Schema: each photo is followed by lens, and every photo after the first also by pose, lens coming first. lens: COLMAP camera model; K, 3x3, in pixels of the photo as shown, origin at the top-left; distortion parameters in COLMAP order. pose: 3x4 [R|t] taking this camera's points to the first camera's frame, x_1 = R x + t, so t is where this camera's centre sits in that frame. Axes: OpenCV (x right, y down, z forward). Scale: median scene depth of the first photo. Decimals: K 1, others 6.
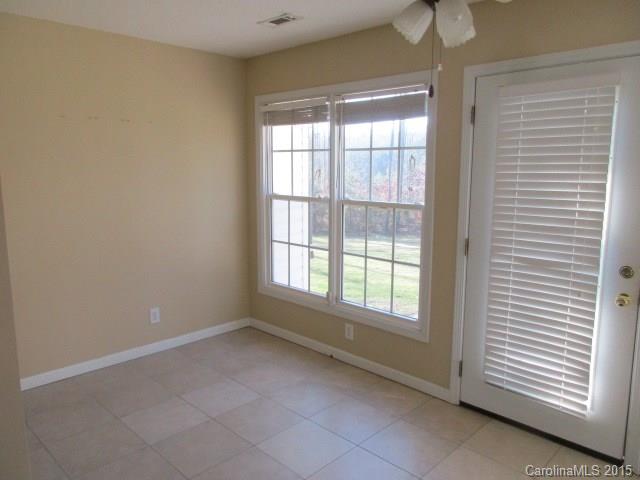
lens RADIAL K [[481.0, 0, 320.0], [0, 481.0, 240.0], [0, 0, 1]] dist [0.001447, 0.001159]
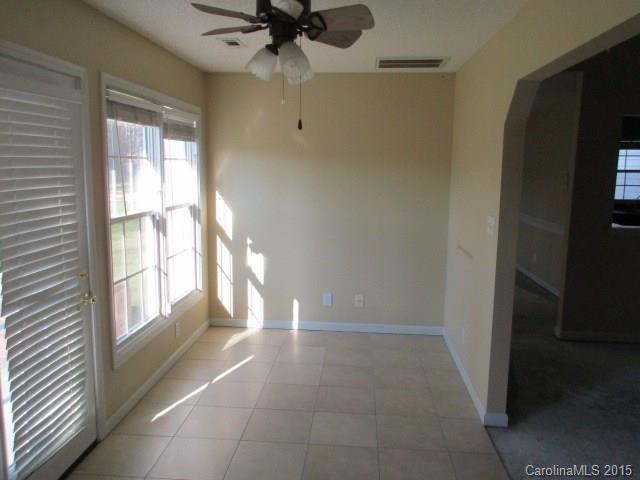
lens RADIAL K [[506.7, 0, 320.0], [0, 506.7, 240.0], [0, 0, 1]] dist [-0.004512, -0.003911]
pose [[-0.642378, -0.122469, 0.756539, -0.543303], [0.104725, 0.963862, 0.244953, -0.223064], [-0.759199, 0.236581, -0.606339, 1.211292]]
